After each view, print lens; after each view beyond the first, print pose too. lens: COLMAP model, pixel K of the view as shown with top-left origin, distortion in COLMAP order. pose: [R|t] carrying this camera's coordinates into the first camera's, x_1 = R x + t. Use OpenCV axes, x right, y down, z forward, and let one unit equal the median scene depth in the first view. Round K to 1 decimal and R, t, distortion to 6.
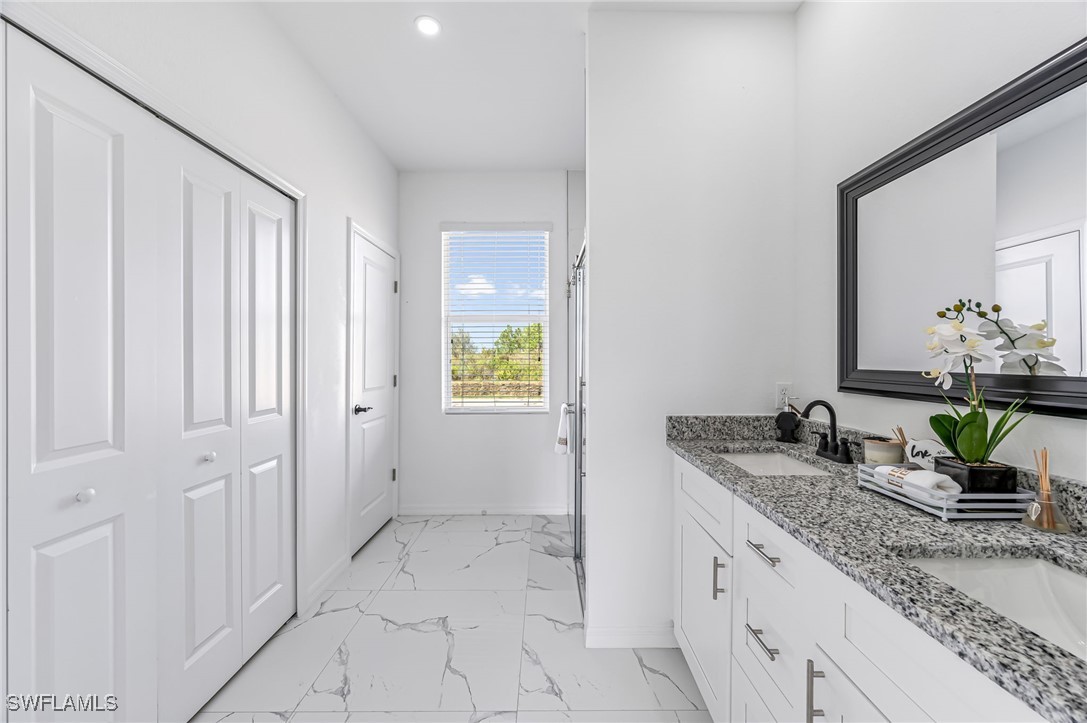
lens RADIAL K [[427.9, 0, 553.3], [0, 427.9, 360.1], [0, 0, 1]] dist [0.000001, 0.000274]
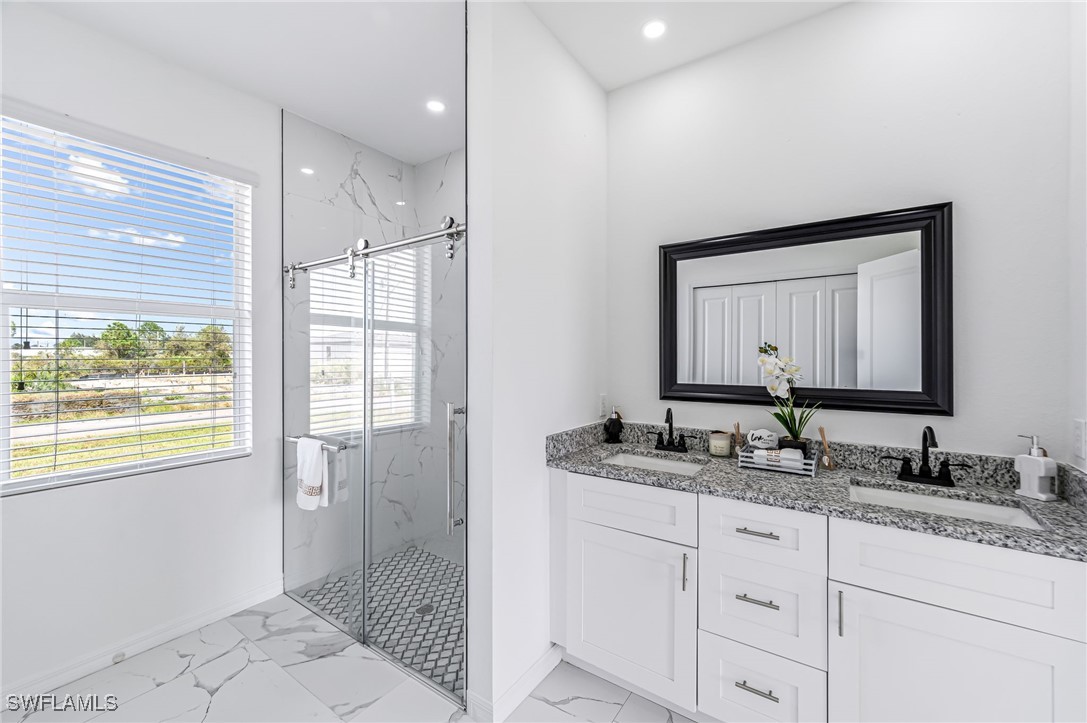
lens RADIAL K [[427.9, 0, 549.7], [0, 427.9, 356.7], [0, 0, 1]] dist [0.000001, 0.000274]
pose [[0.583776, 0.000227, 0.811915, -0.657266], [0.004239, 0.999985, -0.003328, -0.061330], [-0.811904, 0.005384, 0.583767, 0.522843]]
